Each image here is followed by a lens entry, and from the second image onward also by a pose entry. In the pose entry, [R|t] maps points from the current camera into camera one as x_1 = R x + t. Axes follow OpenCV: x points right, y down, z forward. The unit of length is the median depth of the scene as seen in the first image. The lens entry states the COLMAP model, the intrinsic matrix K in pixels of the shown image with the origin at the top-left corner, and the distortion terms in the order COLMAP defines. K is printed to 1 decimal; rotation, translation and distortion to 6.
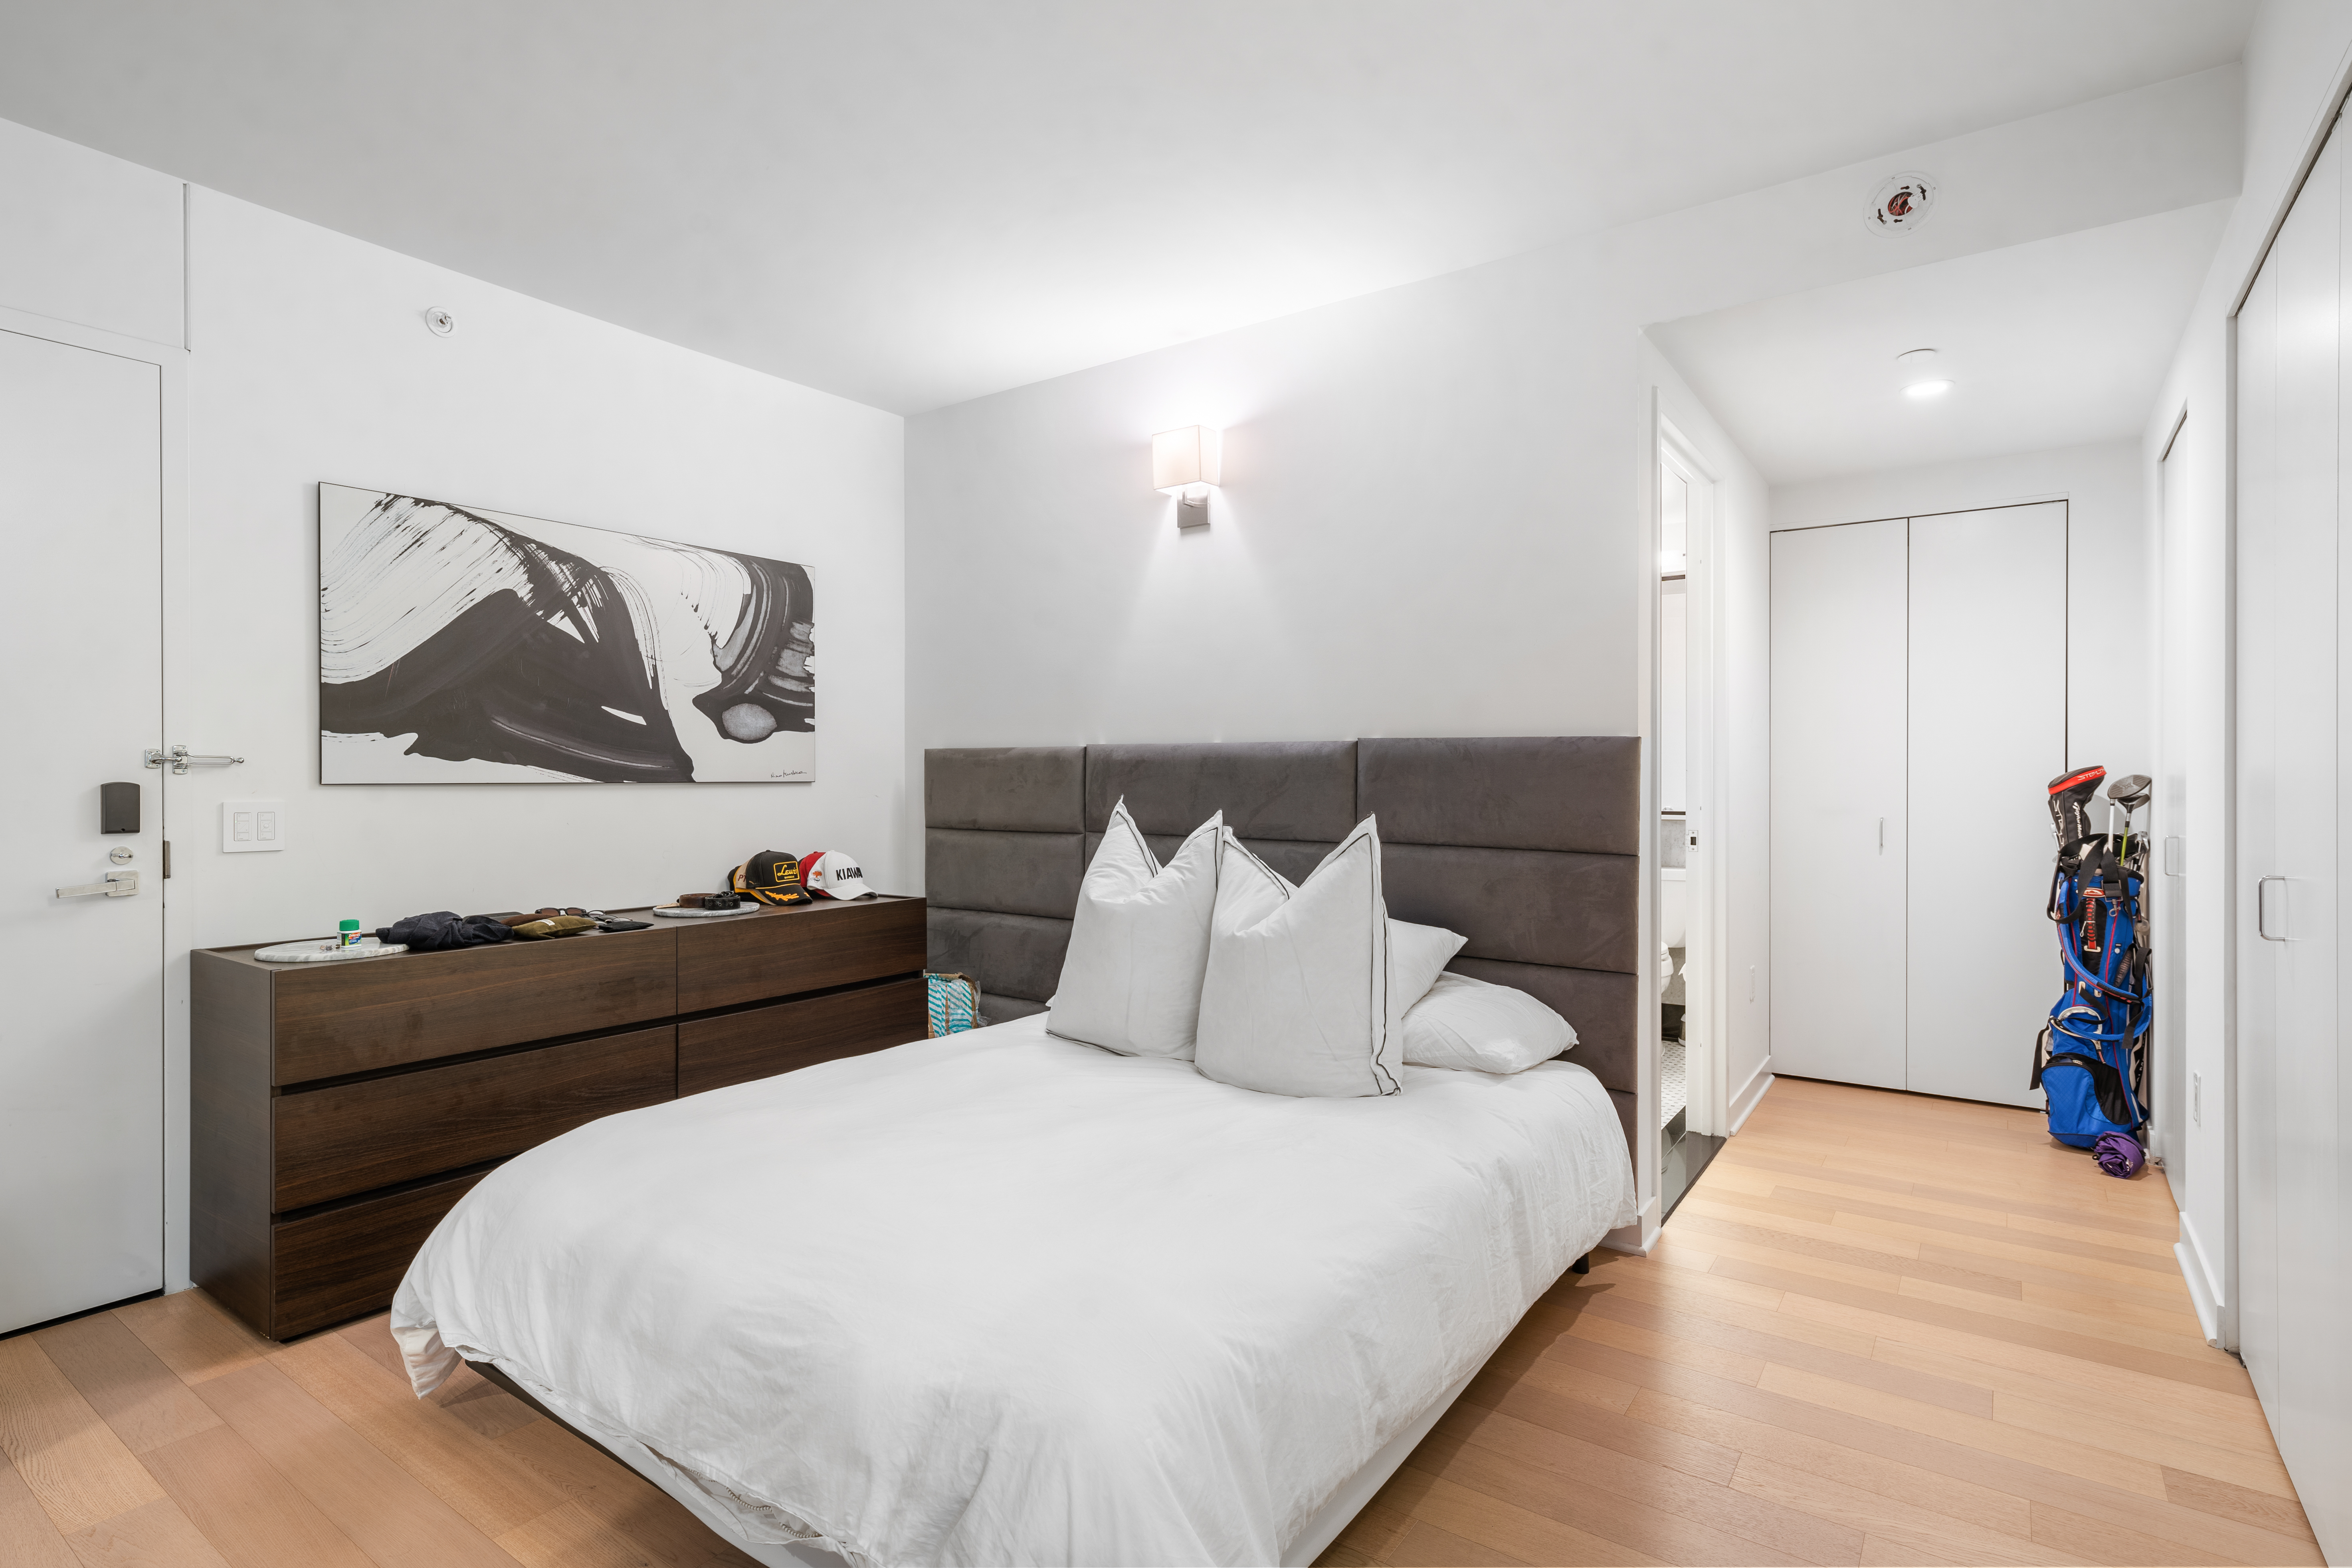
lens RADIAL K [[1179.2, 0, 1167.9], [0, 1179.2, 778.9], [0, 0, 1]] dist [0.004172, 0.000489]
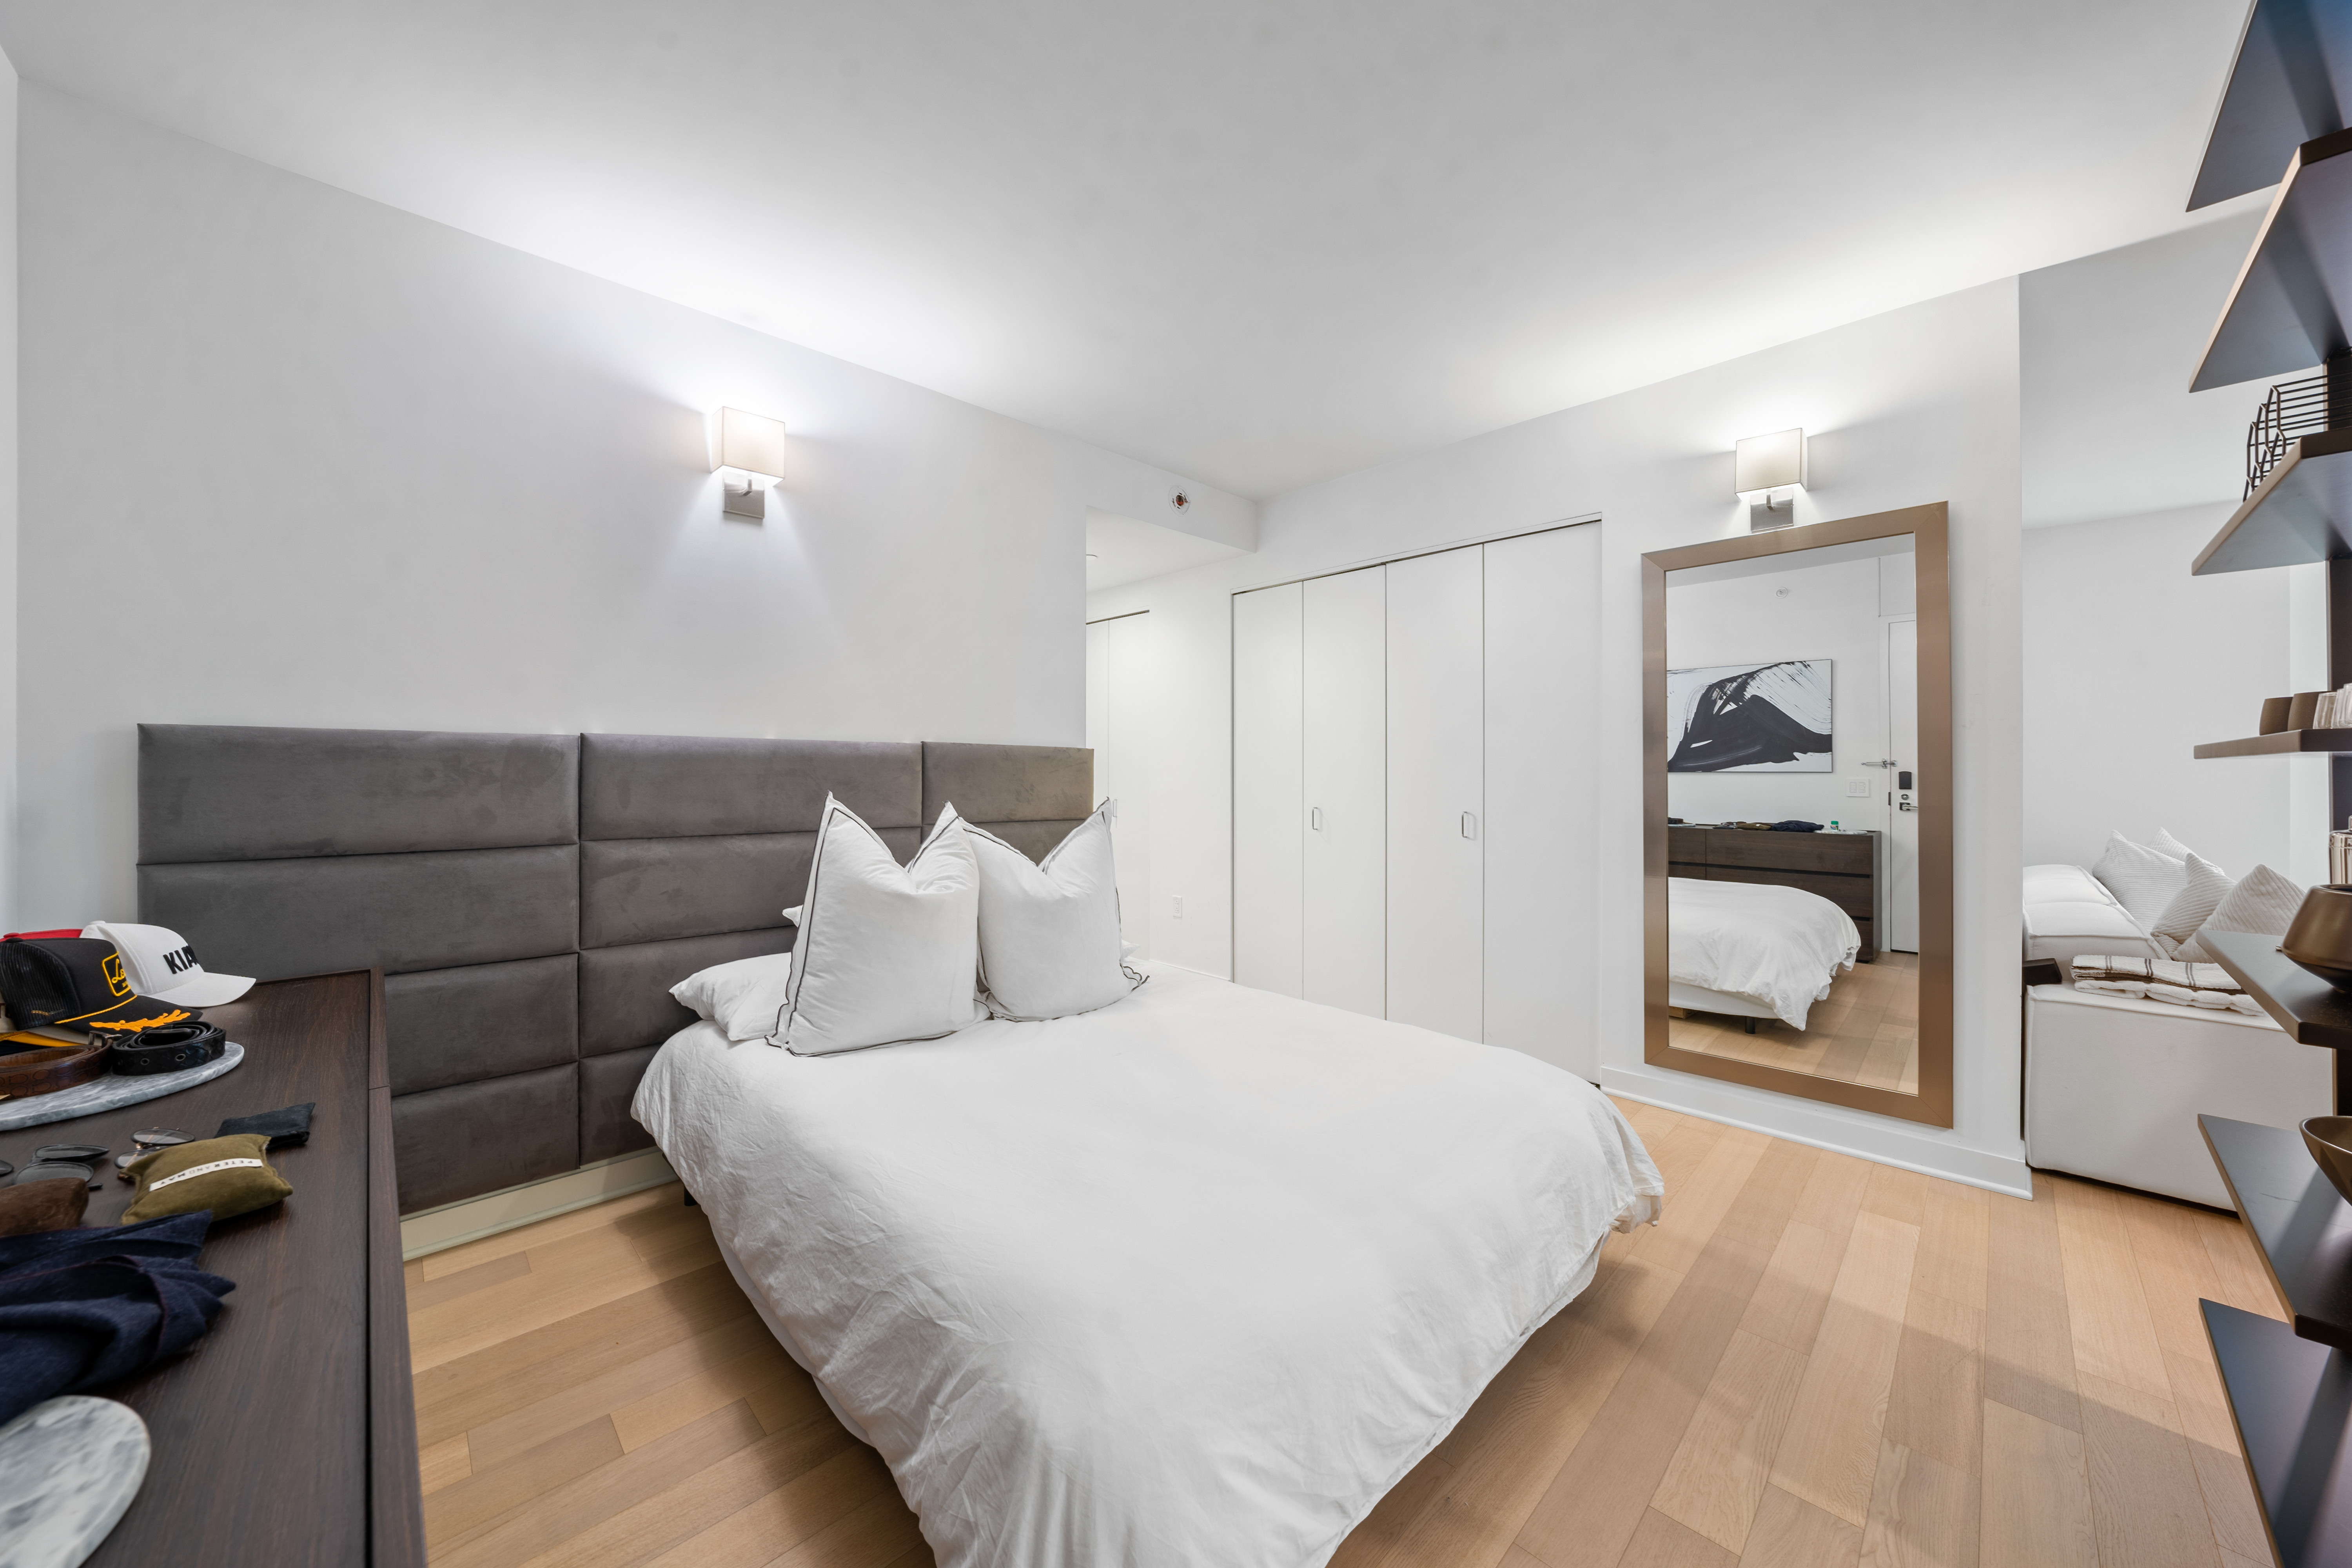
lens RADIAL K [[818.3, 0, 1179.5], [0, 818.3, 776.6], [0, 0, 1]] dist [-0.001834, -0.000073]
pose [[0.179282, -0.003865, 0.983790, -0.555353], [0.004432, 0.999985, 0.003121, 0.000317], [-0.983788, 0.003801, 0.179296, 0.505414]]
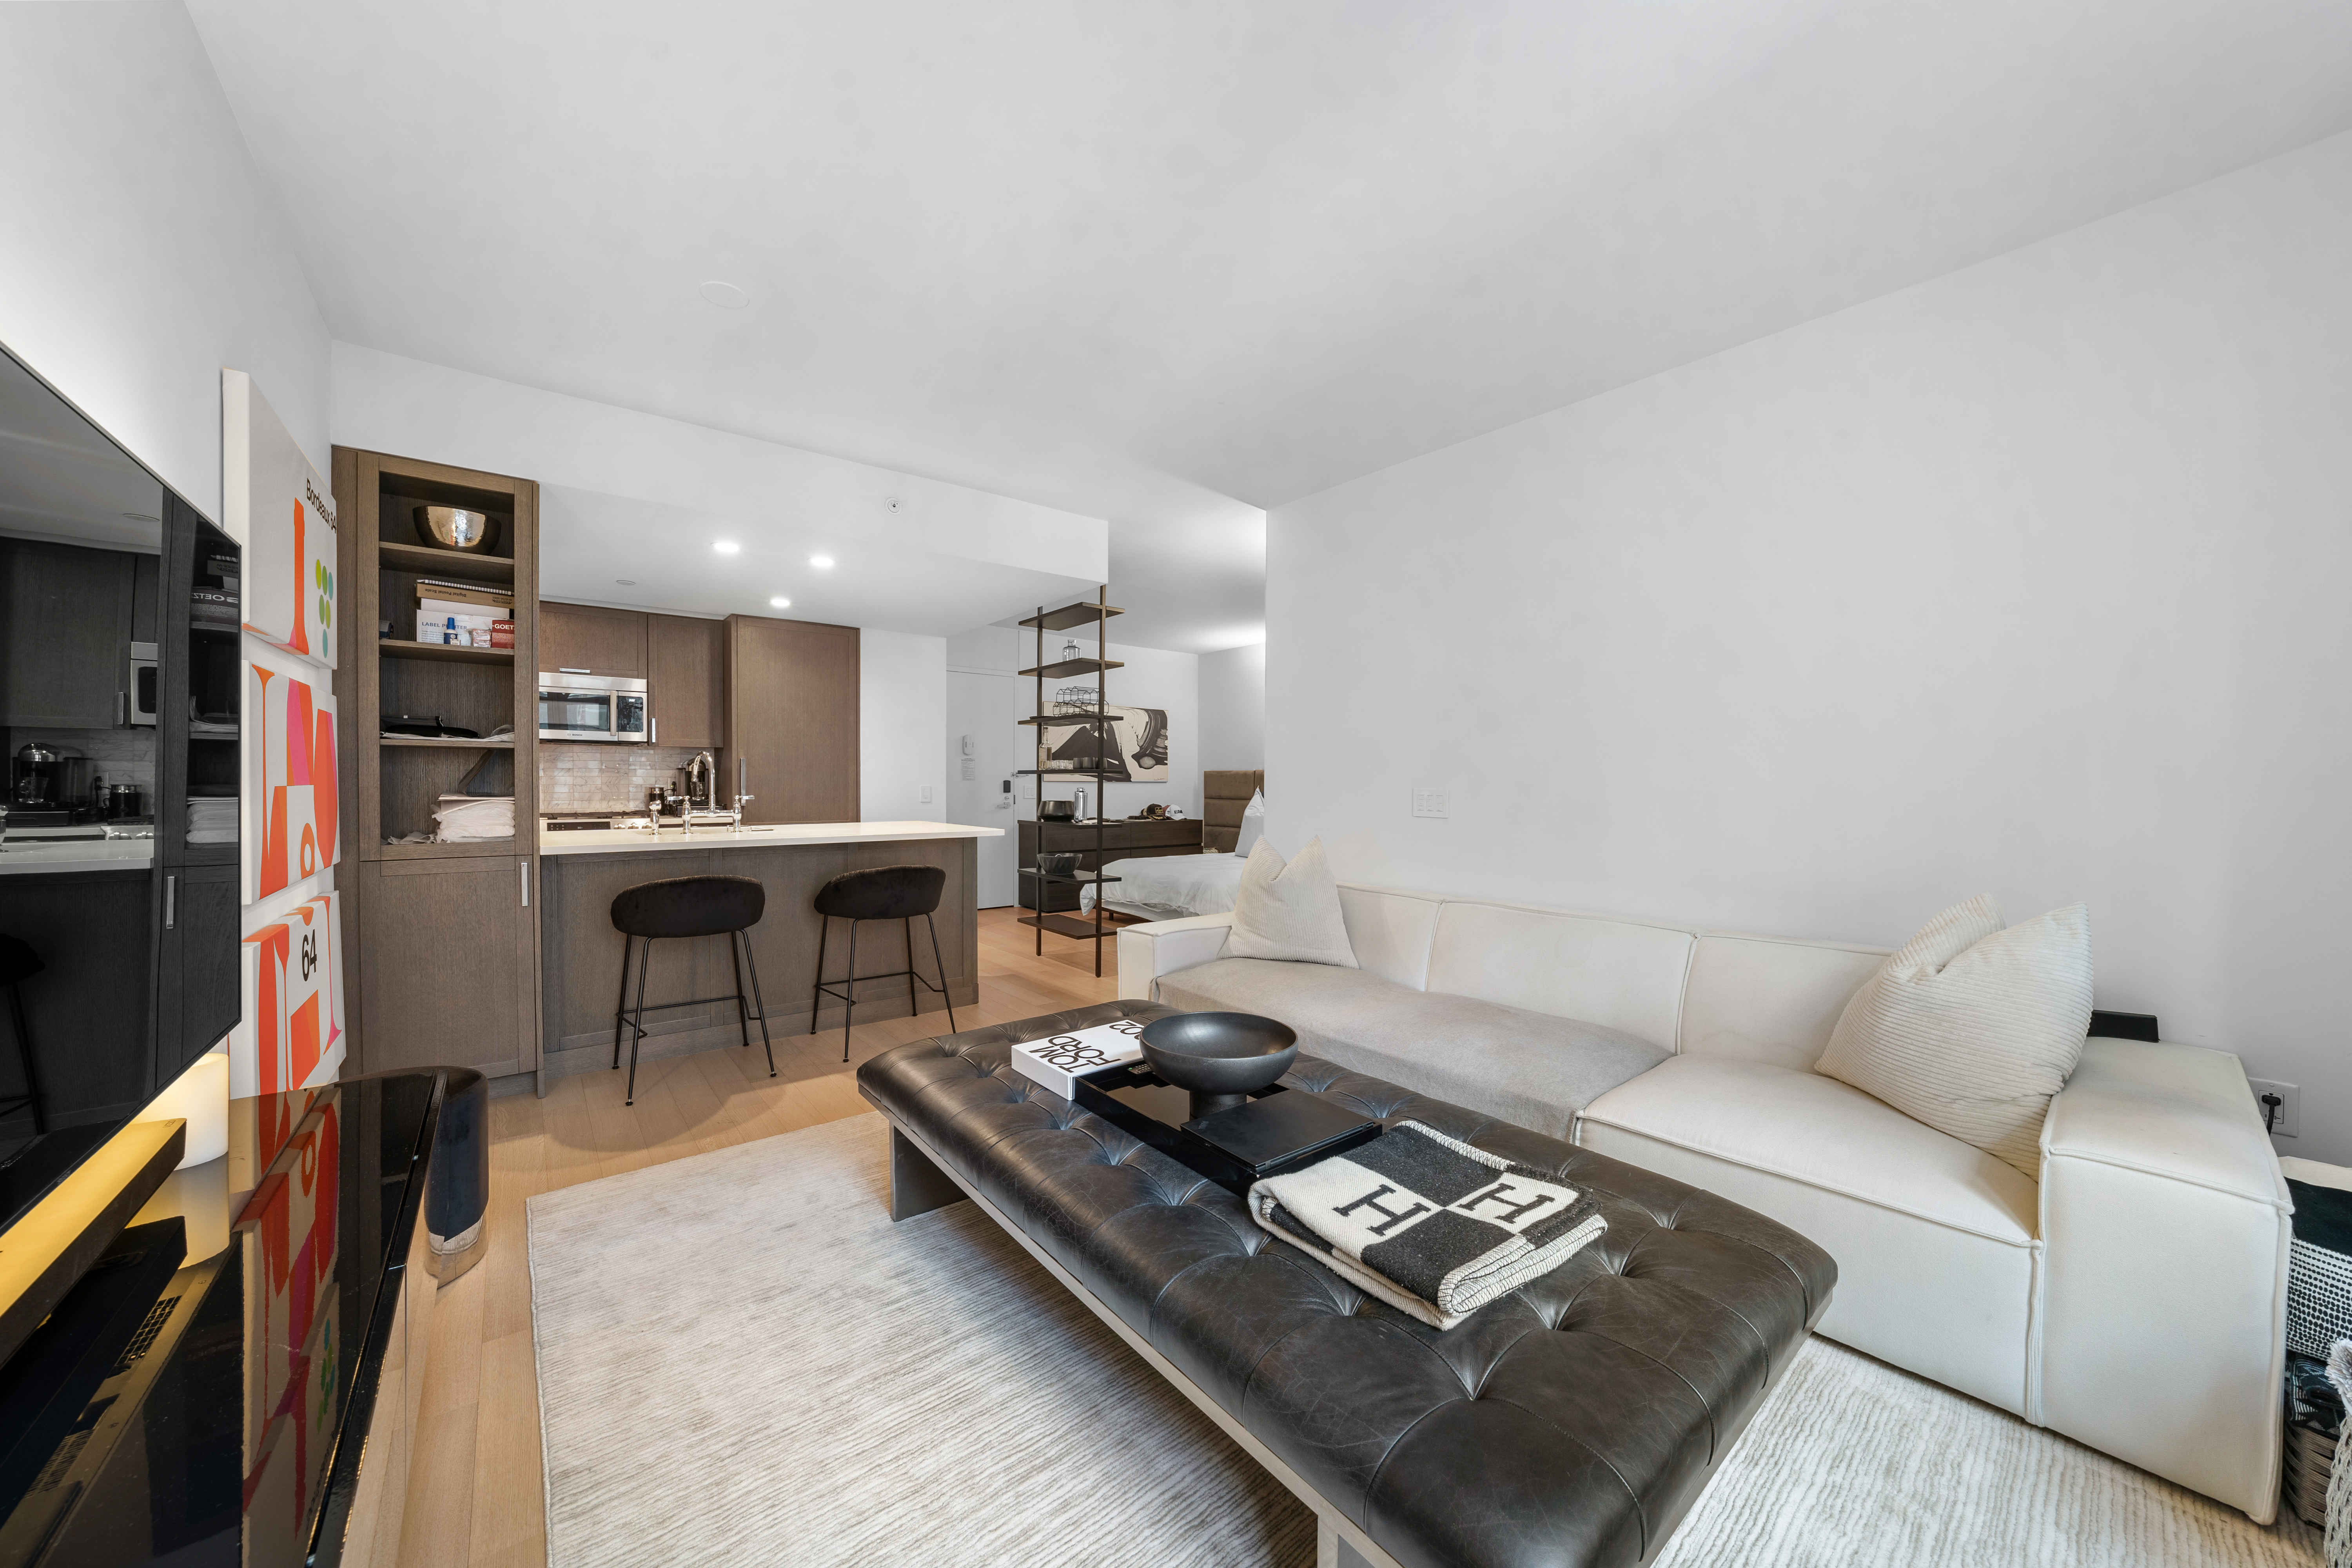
lens RADIAL K [[818.3, 0, 1179.8], [0, 818.3, 788.5], [0, 0, 1]] dist [-0.001834, -0.000073]
pose [[0.965712, 0.004784, -0.259571, 0.299398], [-0.004601, 0.999989, 0.001316, 0.018003], [0.259574, -0.000076, 0.965723, -1.105795]]
